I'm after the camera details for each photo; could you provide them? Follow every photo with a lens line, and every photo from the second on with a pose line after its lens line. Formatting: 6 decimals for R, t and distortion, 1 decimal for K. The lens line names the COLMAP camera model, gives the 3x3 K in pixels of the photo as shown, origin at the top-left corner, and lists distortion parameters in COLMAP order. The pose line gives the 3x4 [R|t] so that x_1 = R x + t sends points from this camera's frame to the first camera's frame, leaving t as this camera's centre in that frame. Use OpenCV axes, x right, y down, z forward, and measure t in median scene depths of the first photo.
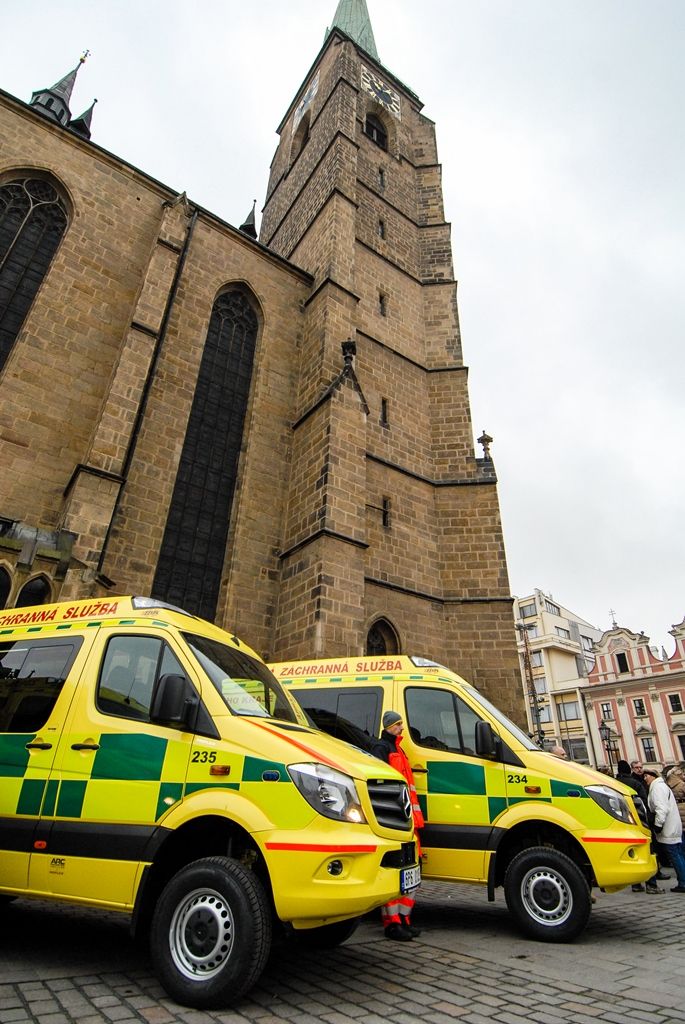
lens RADIAL K [[540.6, 0, 341.9], [0, 540.6, 496.8], [0, 0, 1]] dist [0.033464, -0.038167]
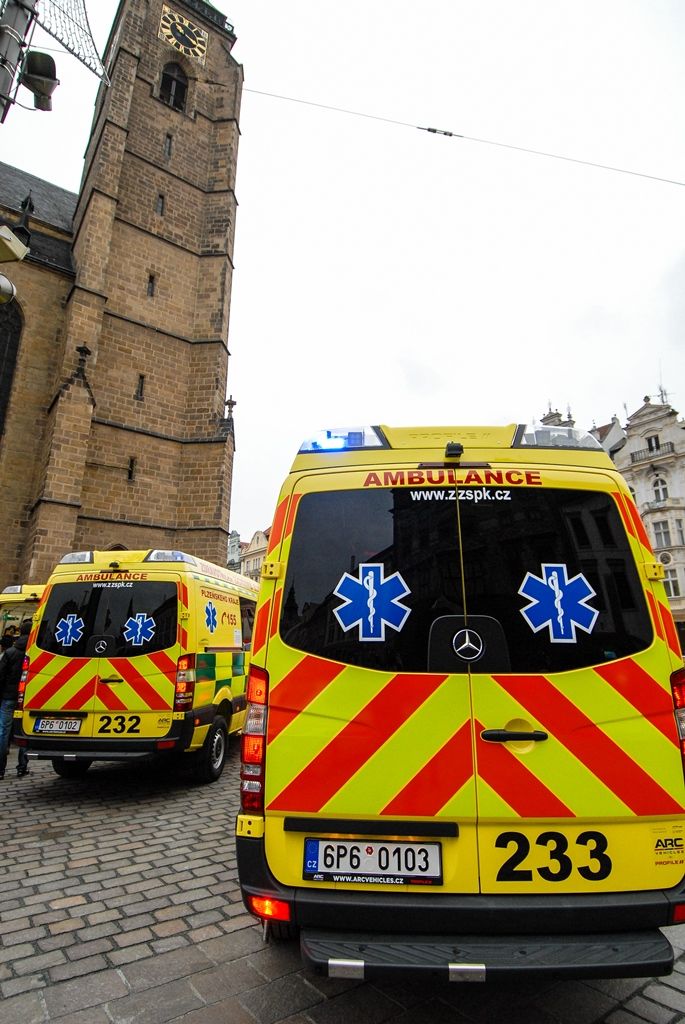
lens RADIAL K [[540.6, 0, 335.0], [0, 540.6, 500.9], [0, 0, 1]] dist [0.033464, -0.038167]
pose [[0.999728, -0.016719, 0.016272, 0.528161], [0.012325, 0.970673, 0.240089, -0.200411], [-0.019809, -0.239823, 0.970615, -0.351360]]
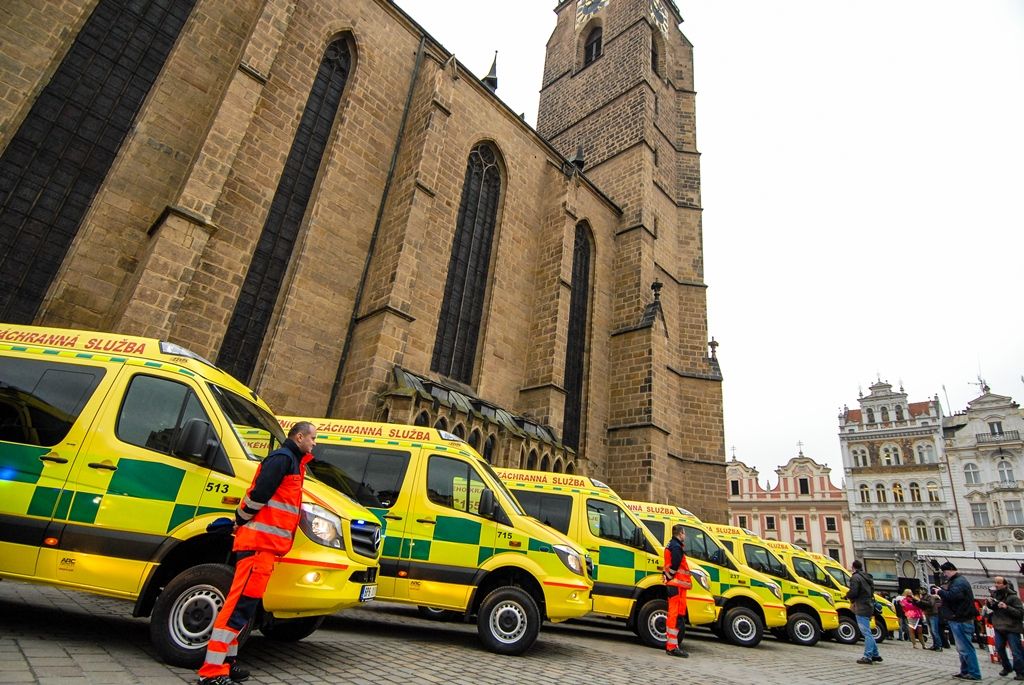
lens RADIAL K [[540.6, 0, 505.8], [0, 540.6, 322.3], [0, 0, 1]] dist [0.033464, -0.038167]
pose [[0.979869, 0.152435, 0.128917, -0.487029], [-0.164781, 0.982105, 0.091196, -0.214742], [-0.112709, -0.110604, 0.987453, -0.345731]]
